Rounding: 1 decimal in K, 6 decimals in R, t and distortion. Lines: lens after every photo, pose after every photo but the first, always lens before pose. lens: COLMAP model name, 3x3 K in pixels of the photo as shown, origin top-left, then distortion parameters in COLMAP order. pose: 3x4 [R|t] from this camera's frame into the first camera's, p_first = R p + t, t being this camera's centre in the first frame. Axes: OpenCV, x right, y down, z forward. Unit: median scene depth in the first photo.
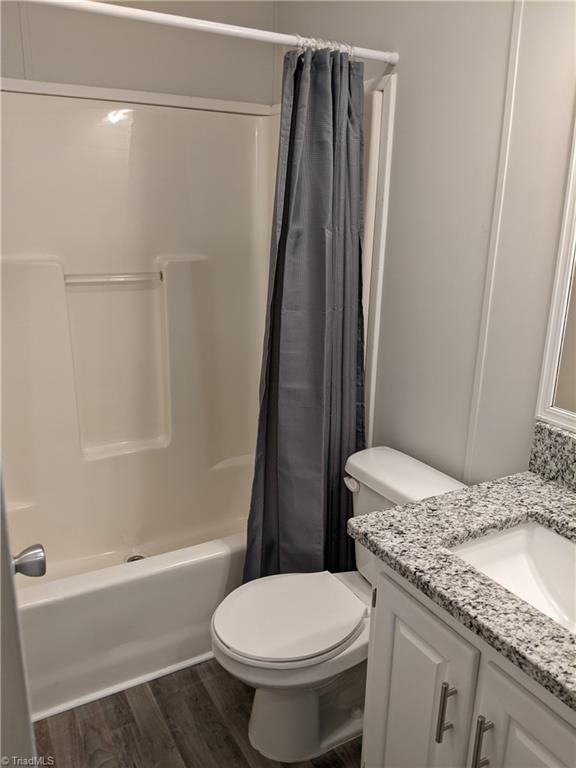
lens RADIAL K [[613.4, 0, 285.1], [0, 613.4, 384.6], [0, 0, 1]] dist [0.008898, 0.001444]
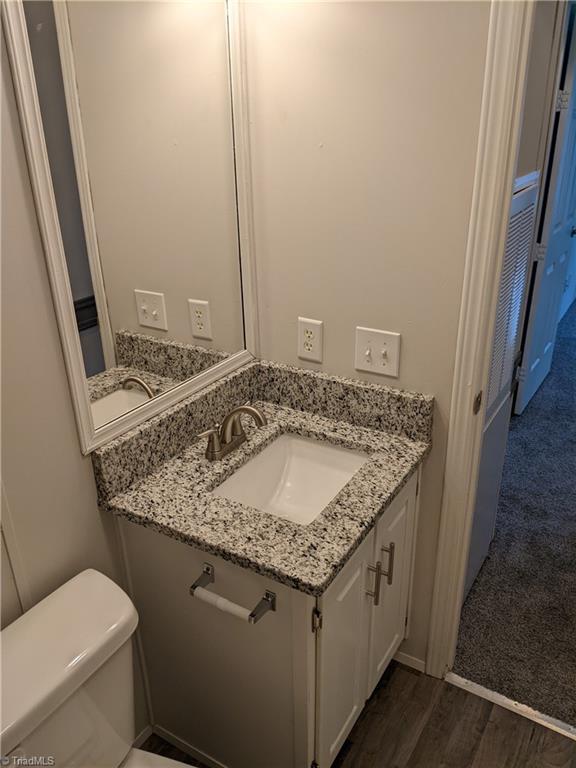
lens RADIAL K [[613.0, 0, 285.9], [0, 613.0, 382.4], [0, 0, 1]] dist [0.076391, -0.120543]
pose [[-0.476292, -0.369673, 0.797802, -0.461608], [0.262597, 0.806119, 0.530298, -0.486343], [-0.839160, 0.462077, -0.286873, 1.095717]]
